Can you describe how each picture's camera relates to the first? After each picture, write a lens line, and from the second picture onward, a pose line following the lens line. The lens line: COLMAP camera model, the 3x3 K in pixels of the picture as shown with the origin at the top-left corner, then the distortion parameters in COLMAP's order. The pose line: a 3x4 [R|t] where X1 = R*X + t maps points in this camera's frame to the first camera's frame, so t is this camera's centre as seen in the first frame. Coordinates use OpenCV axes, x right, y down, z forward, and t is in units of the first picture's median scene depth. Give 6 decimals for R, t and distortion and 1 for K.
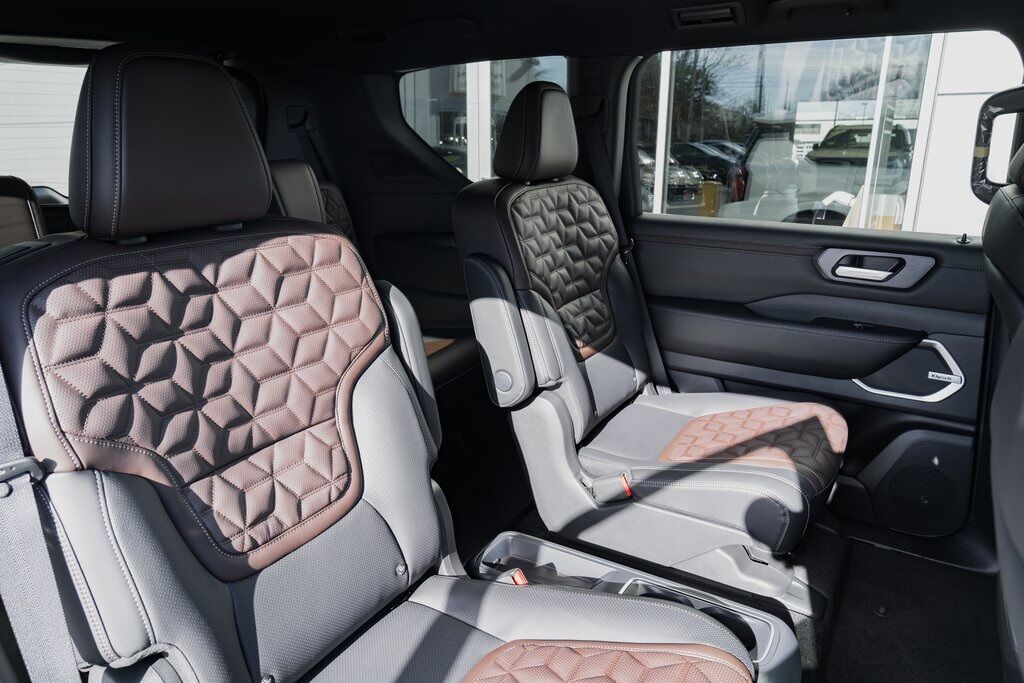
lens RADIAL K [[702.7, 0, 503.4], [0, 702.7, 341.5], [0, 0, 1]] dist [-0.027682, 0.022427]
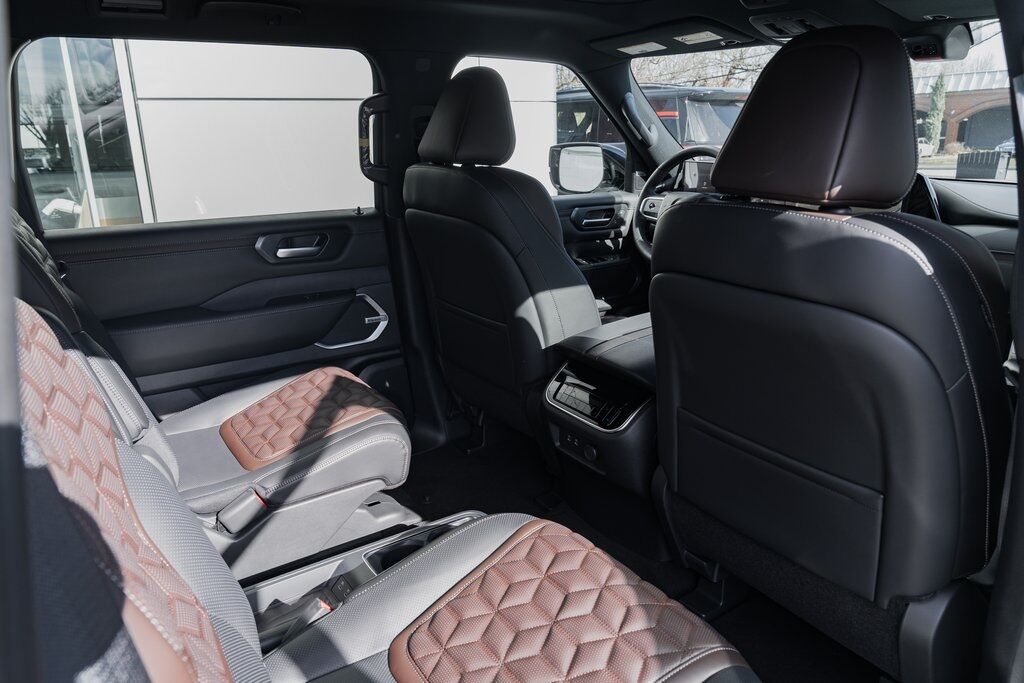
lens RADIAL K [[702.7, 0, 516.3], [0, 702.7, 335.1], [0, 0, 1]] dist [-0.027682, 0.022427]
pose [[0.411712, -0.263249, 0.872464, -0.411418], [0.276735, 0.948276, 0.155533, -0.052470], [-0.868281, 0.177407, 0.463266, 0.201066]]
